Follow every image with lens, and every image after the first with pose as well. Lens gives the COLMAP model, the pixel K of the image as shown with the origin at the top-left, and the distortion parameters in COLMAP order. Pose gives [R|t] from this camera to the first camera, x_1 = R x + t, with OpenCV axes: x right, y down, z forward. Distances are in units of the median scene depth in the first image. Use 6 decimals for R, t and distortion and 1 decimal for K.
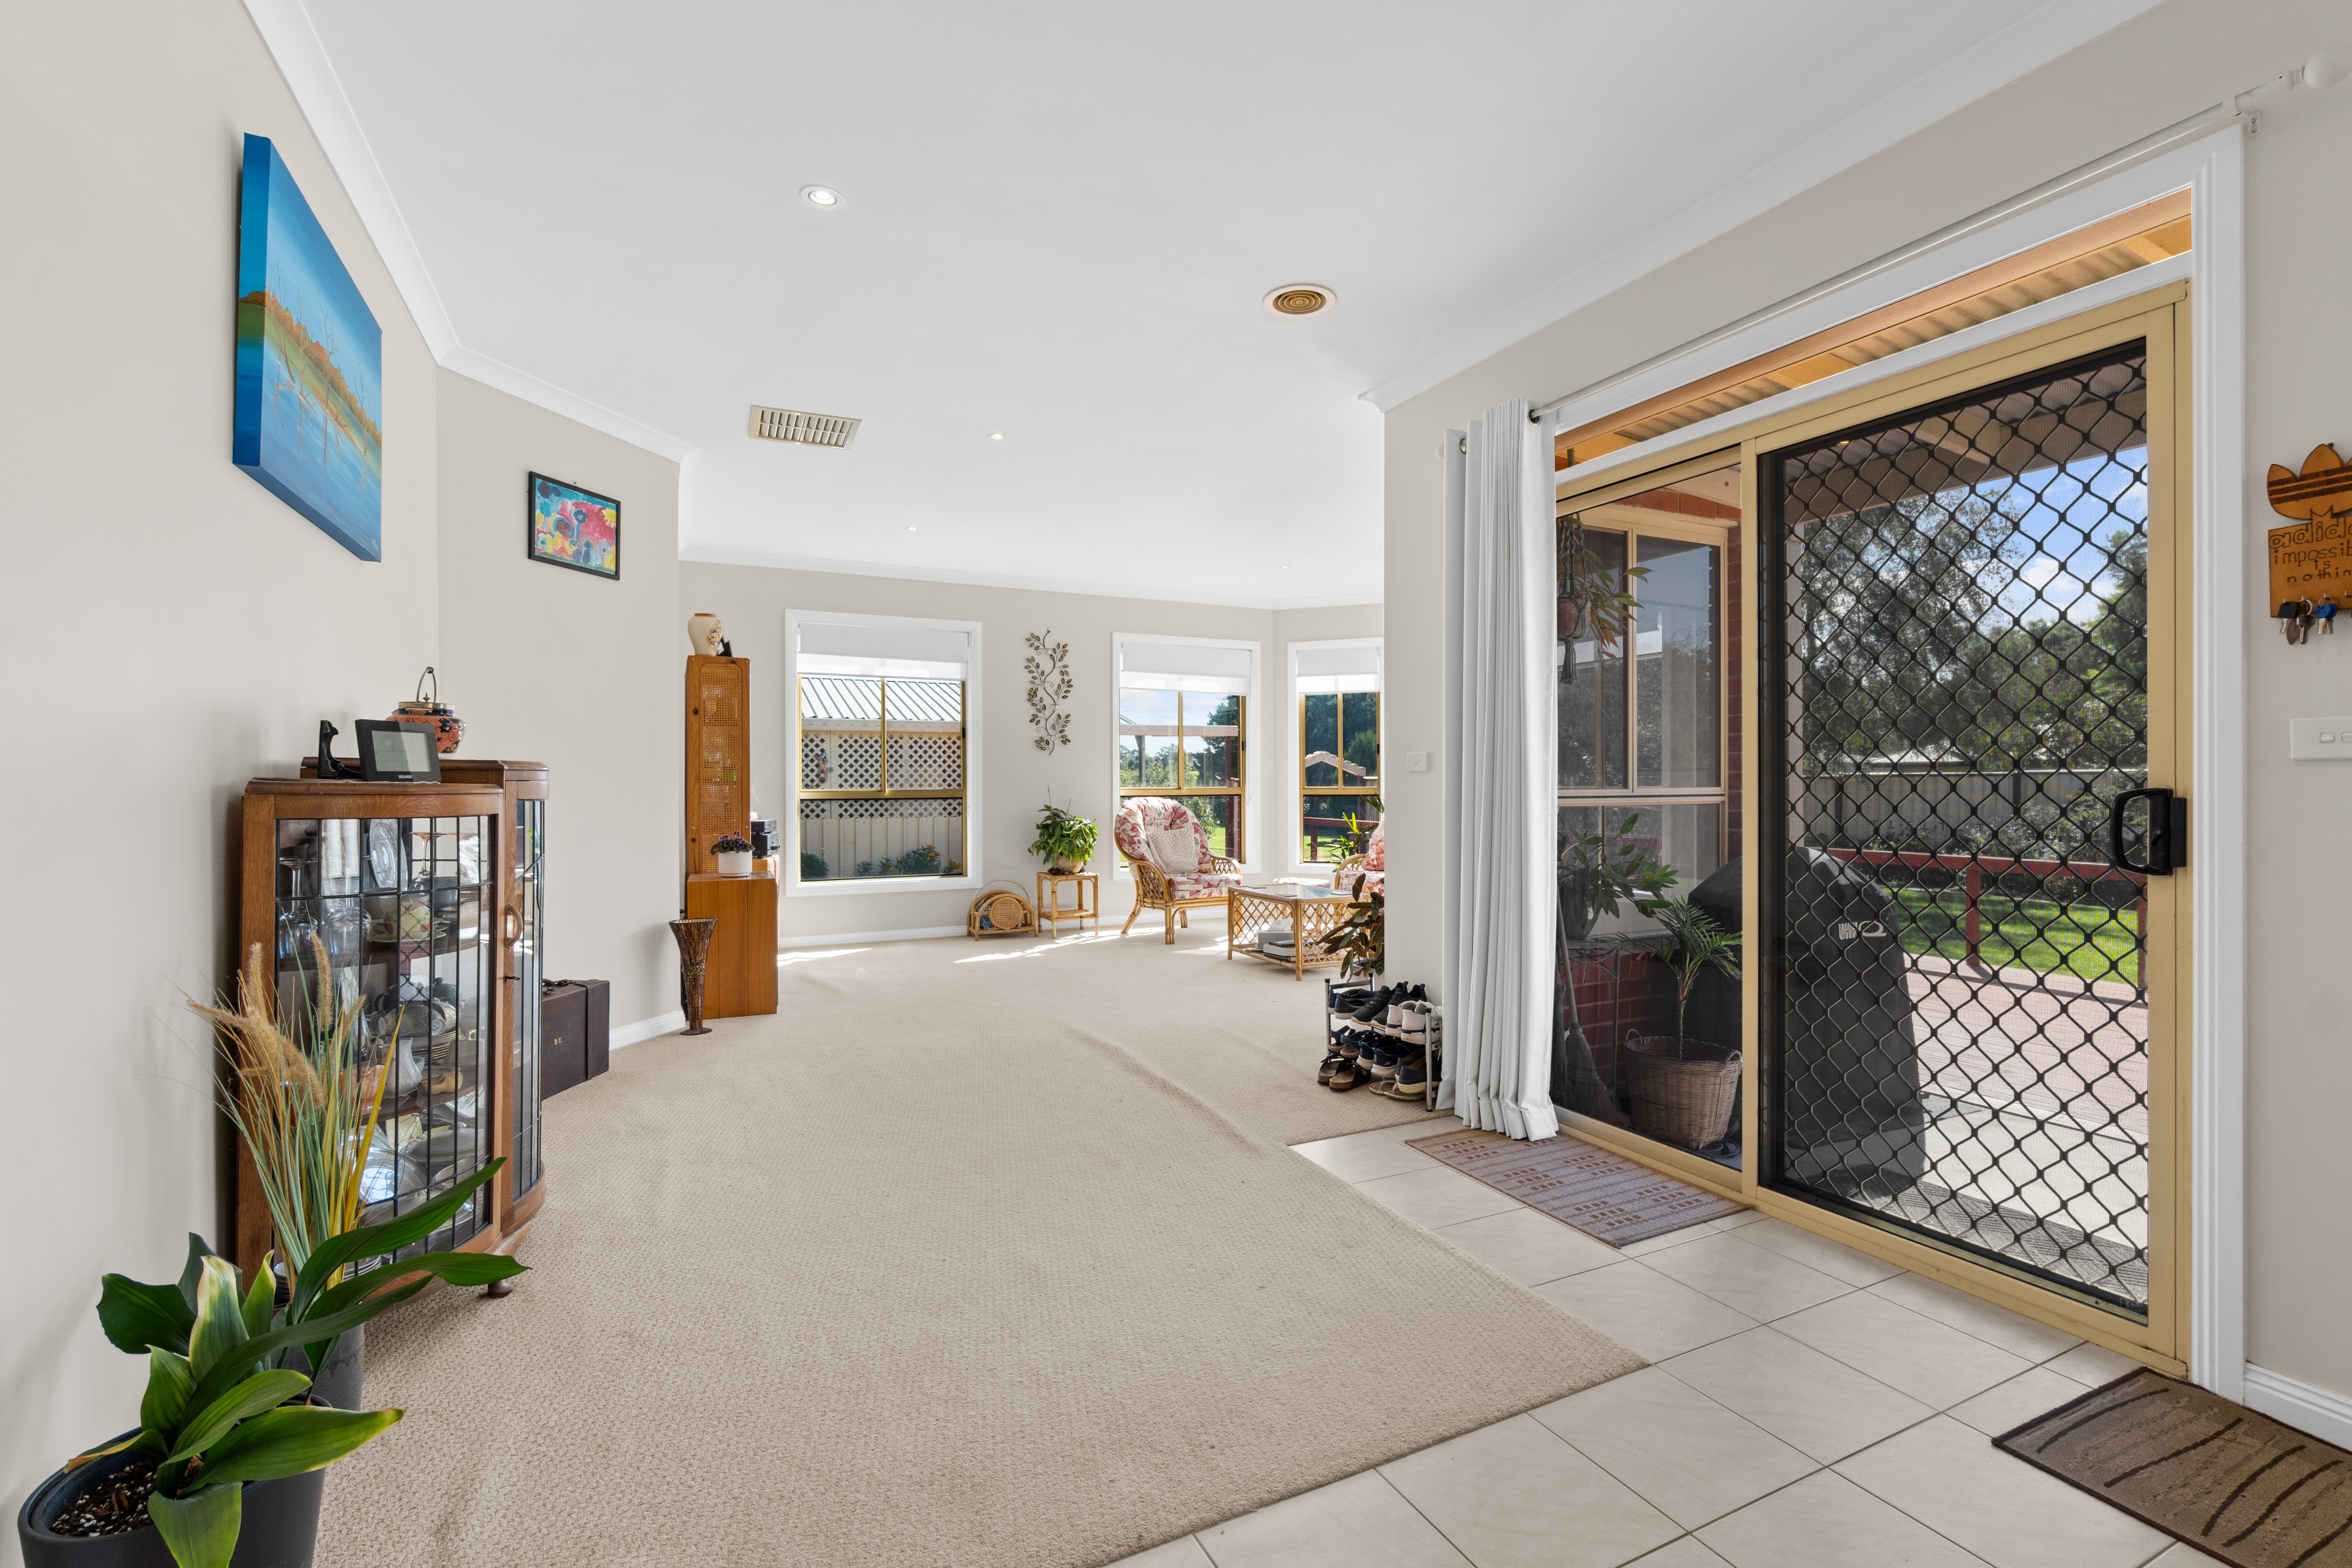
lens RADIAL K [[1012.6, 0, 1175.8], [0, 1012.6, 776.4], [0, 0, 1]] dist [-0.002234, -0.000191]
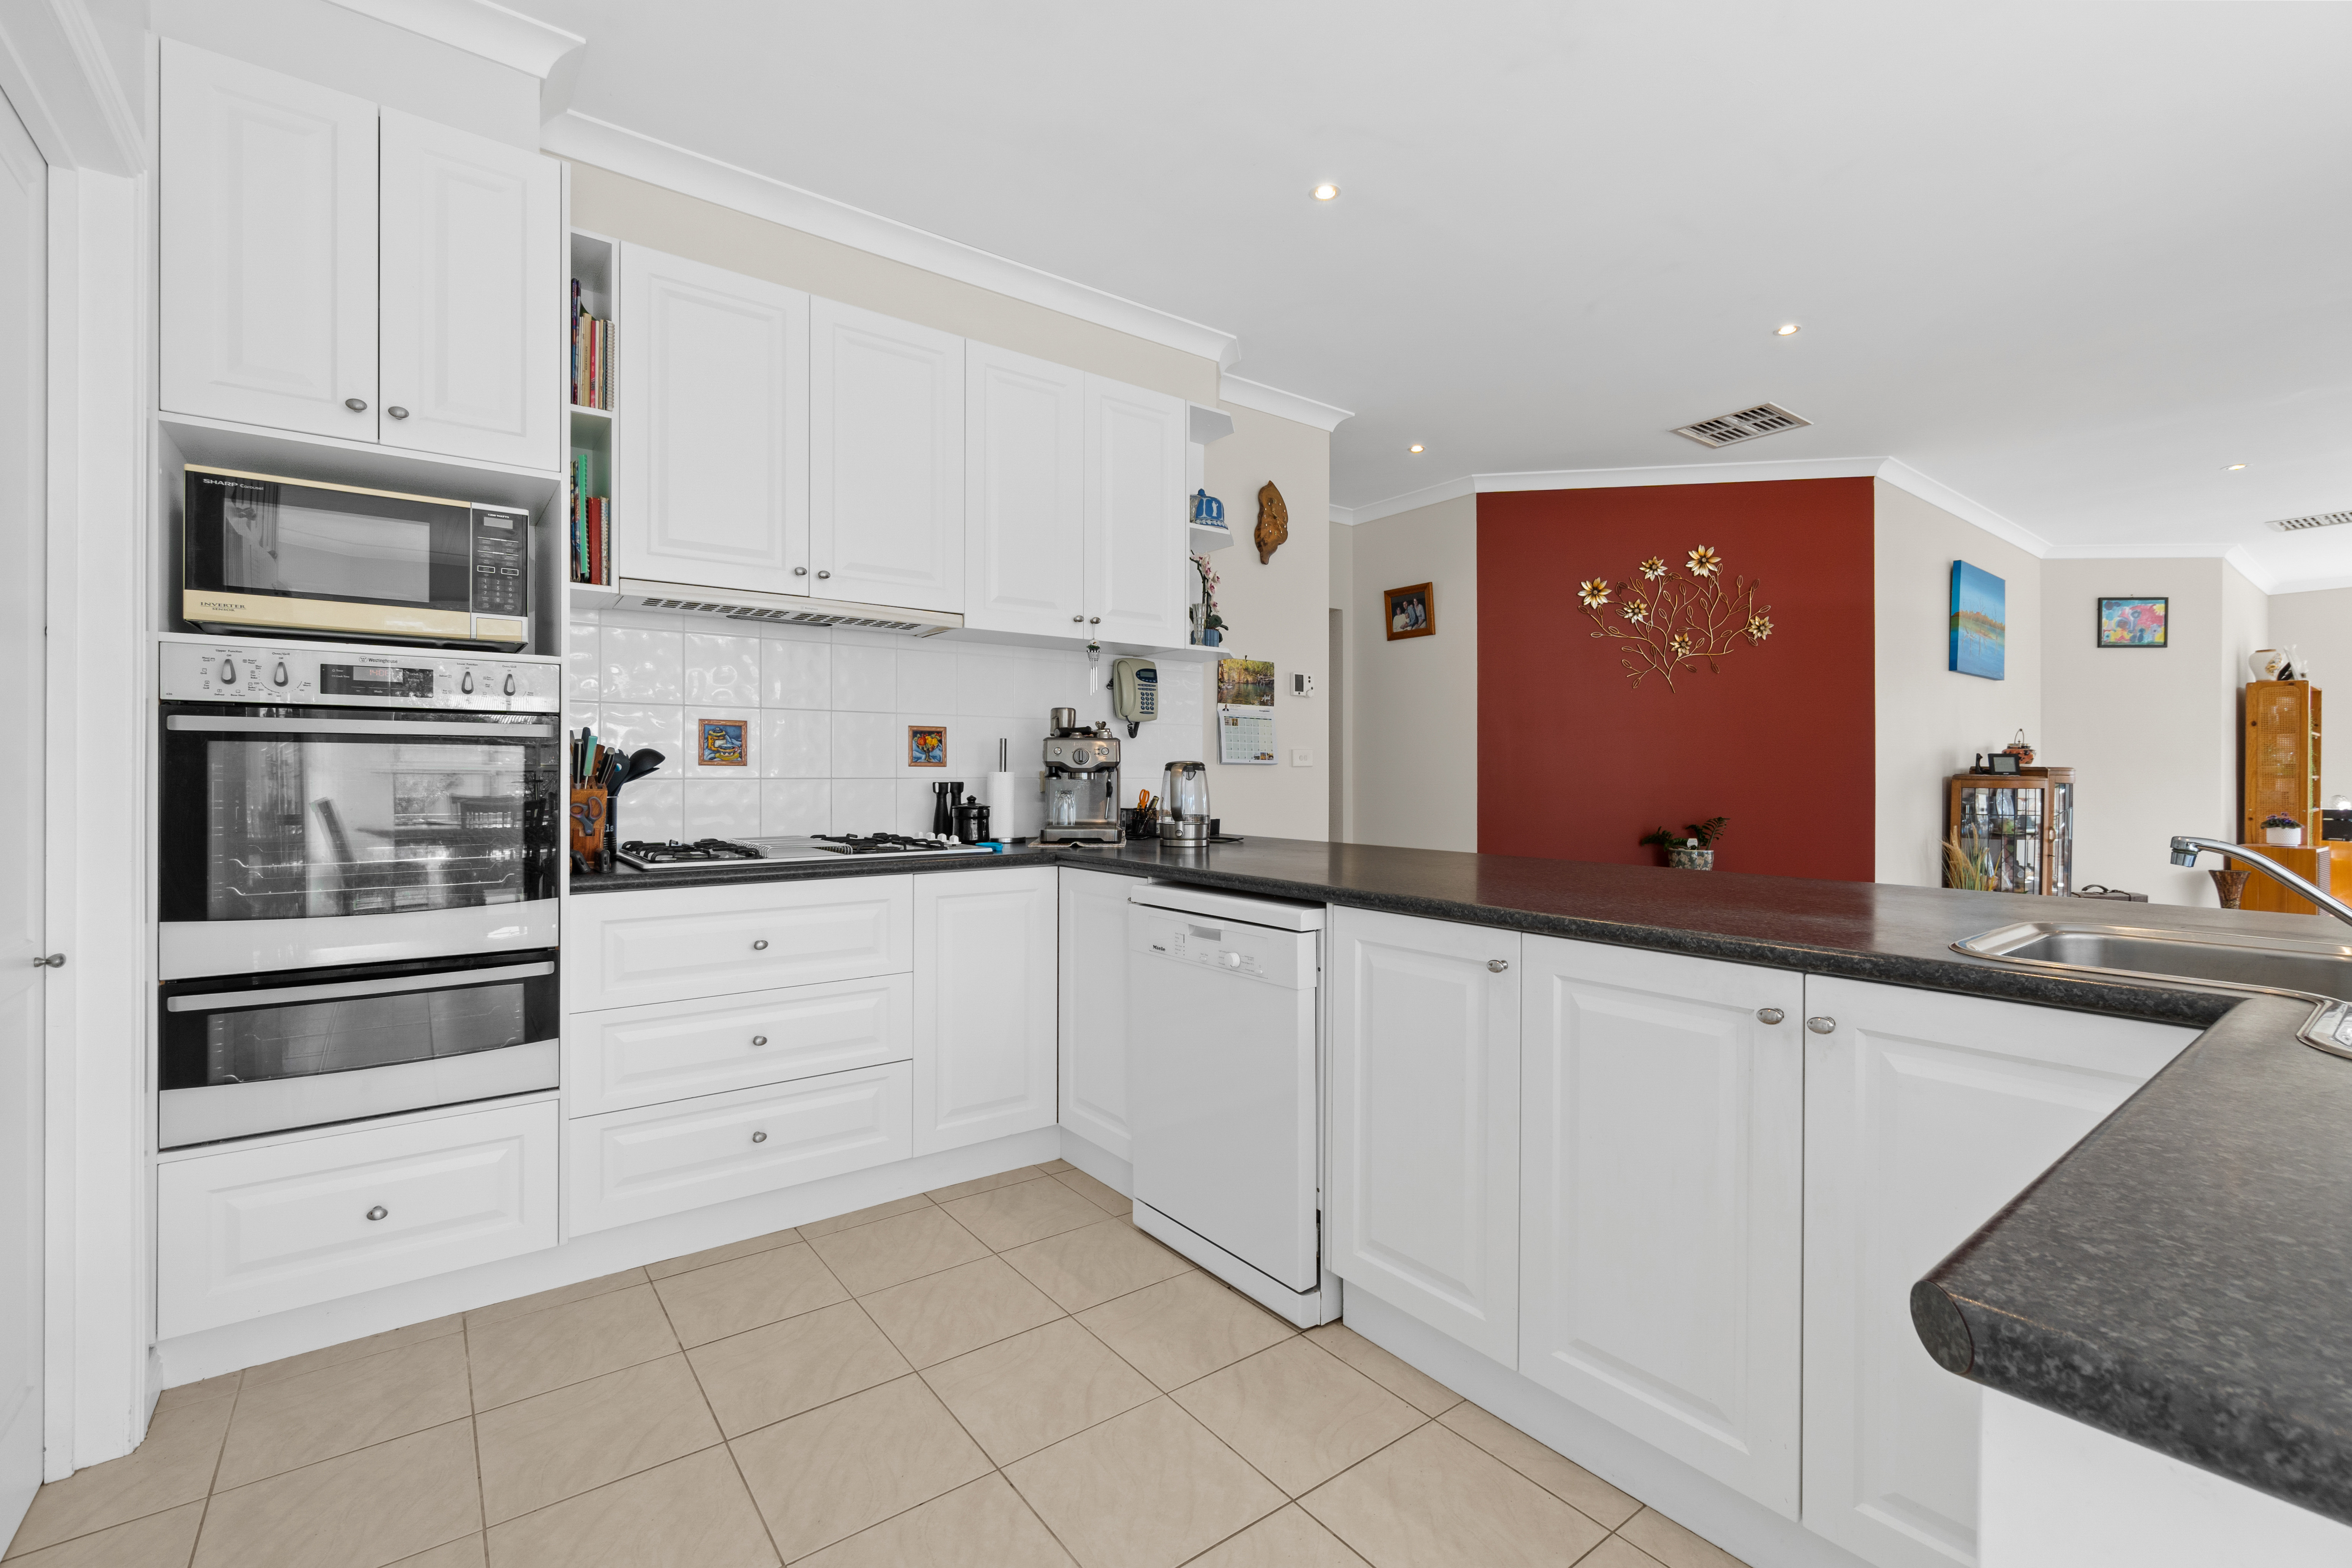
lens RADIAL K [[1012.6, 0, 1175.8], [0, 1012.6, 776.4], [0, 0, 1]] dist [-0.002234, -0.000191]
pose [[0.185262, 0.010041, -0.982638, 1.374967], [-0.000004, 0.999948, 0.010217, -0.017981], [0.982689, -0.001889, 0.185252, -1.561465]]
